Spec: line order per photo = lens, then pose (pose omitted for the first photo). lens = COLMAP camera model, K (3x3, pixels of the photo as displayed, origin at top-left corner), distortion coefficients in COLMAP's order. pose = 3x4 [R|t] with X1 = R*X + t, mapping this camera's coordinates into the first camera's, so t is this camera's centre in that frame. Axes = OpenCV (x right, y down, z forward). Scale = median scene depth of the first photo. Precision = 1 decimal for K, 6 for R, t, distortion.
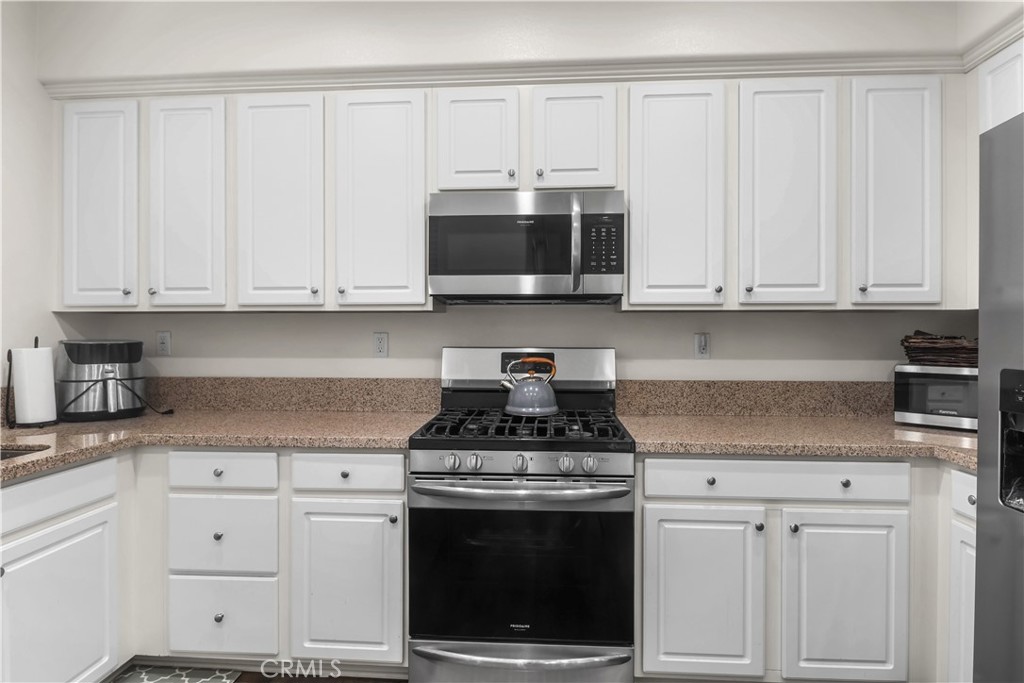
lens RADIAL K [[565.4, 0, 513.3], [0, 565.4, 333.9], [0, 0, 1]] dist [0.002199, -0.010871]
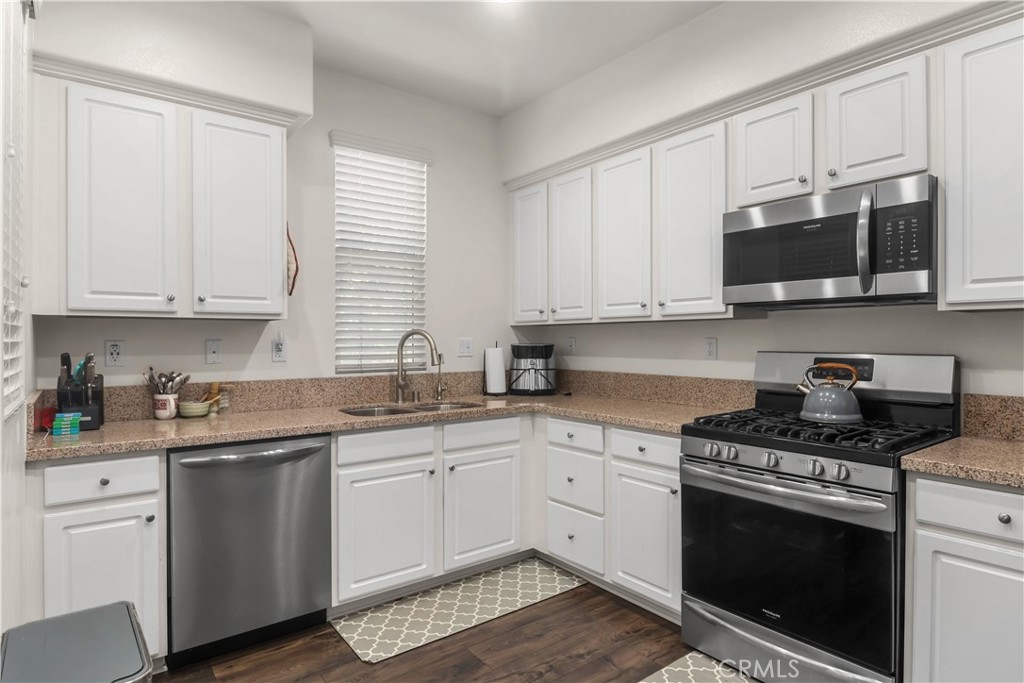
lens RADIAL K [[557.6, 0, 534.8], [0, 557.6, 343.3], [0, 0, 1]] dist [0.001172, -0.010456]
pose [[0.683154, 0.003070, -0.730267, 0.399387], [0.002419, 0.999976, 0.006467, 0.000902], [0.730270, -0.006184, 0.683131, -0.030767]]
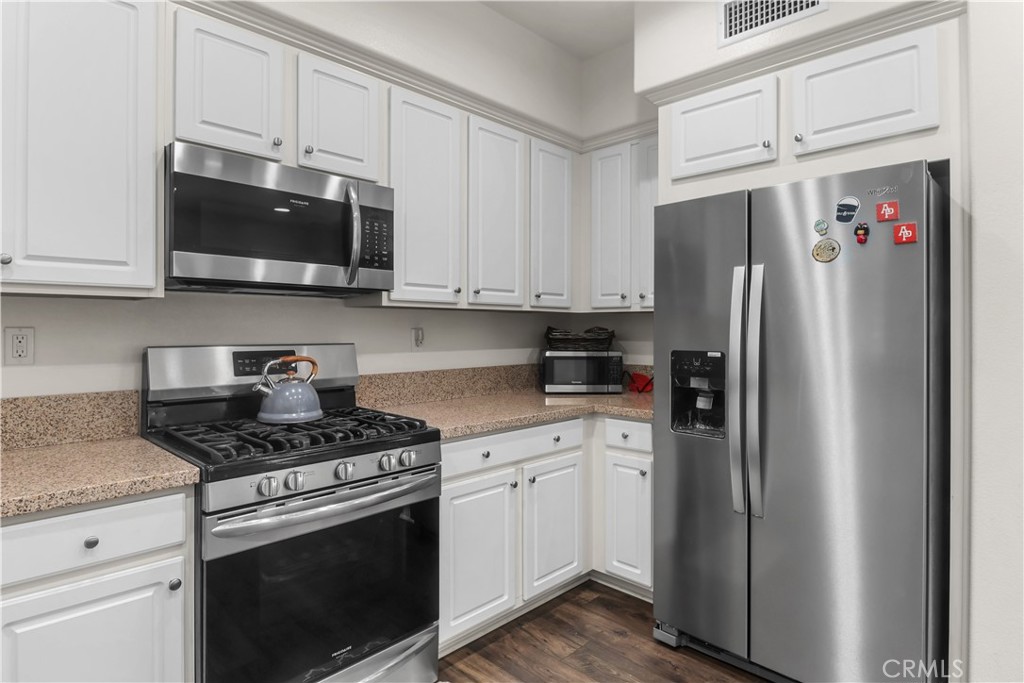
lens RADIAL K [[561.4, 0, 541.1], [0, 561.4, 323.8], [0, 0, 1]] dist [0.002478, -0.011026]
pose [[0.621423, 0.006365, 0.783450, -0.422587], [-0.003850, 0.999980, -0.005071, -0.005365], [-0.783466, 0.000135, 0.621434, 0.157889]]
